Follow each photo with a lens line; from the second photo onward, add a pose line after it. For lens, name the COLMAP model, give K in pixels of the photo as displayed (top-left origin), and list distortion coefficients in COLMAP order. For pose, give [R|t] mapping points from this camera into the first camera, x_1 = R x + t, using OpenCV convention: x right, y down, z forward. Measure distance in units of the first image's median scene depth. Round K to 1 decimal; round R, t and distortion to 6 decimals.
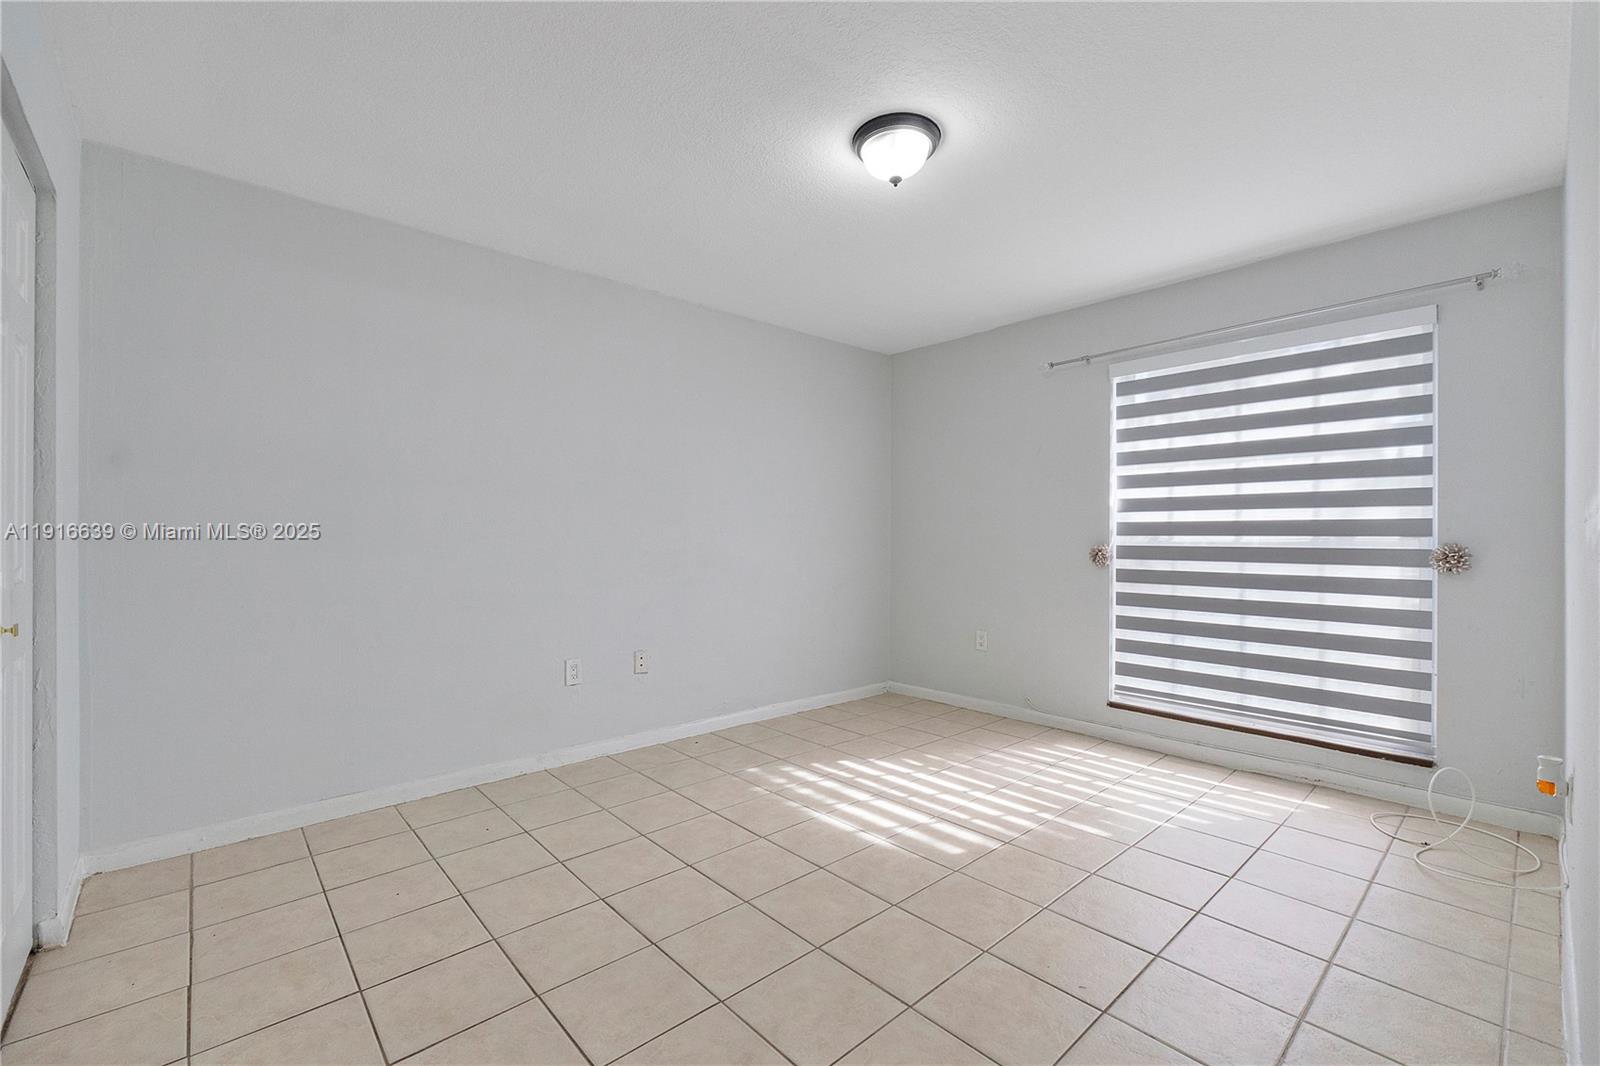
lens RADIAL K [[682.1, 0, 804.8], [0, 682.1, 535.2], [0, 0, 1]] dist [-0.005324, -0.001202]
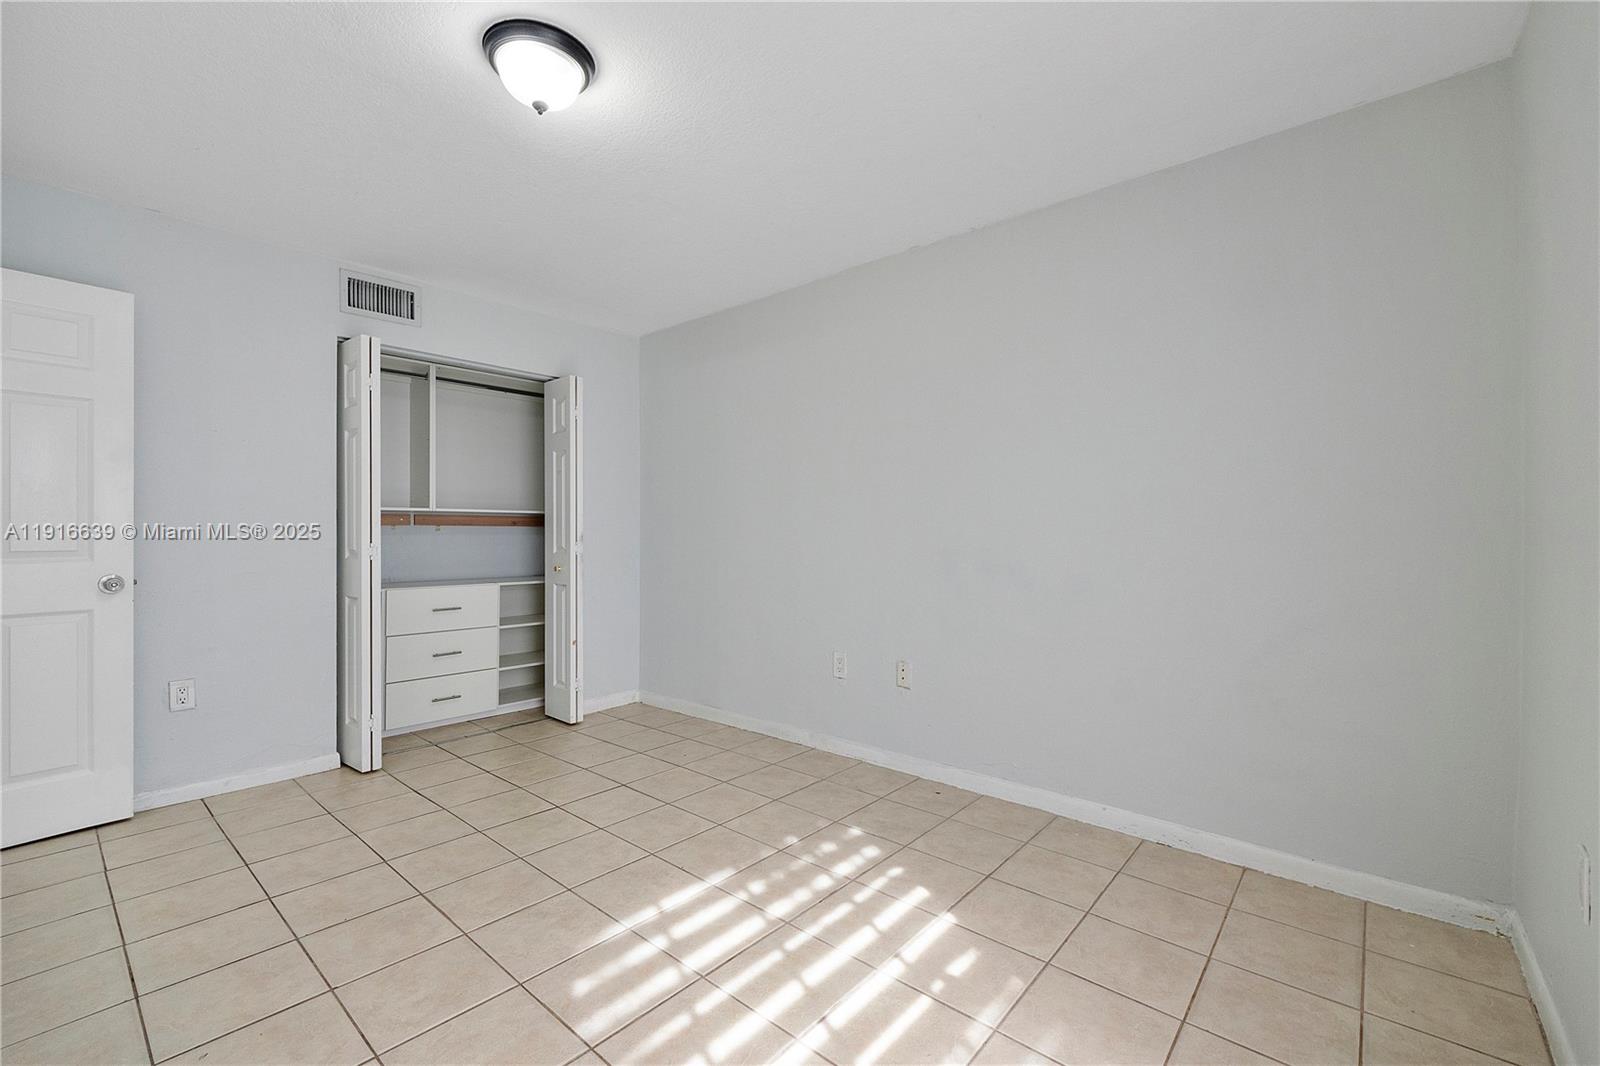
lens RADIAL K [[682.1, 0, 802.5], [0, 682.1, 534.8], [0, 0, 1]] dist [-0.005324, -0.001202]
pose [[0.109312, -0.002296, -0.994005, 0.701396], [0.000475, 0.999997, -0.002258, 0.007269], [0.994007, -0.000225, 0.109313, 0.869036]]
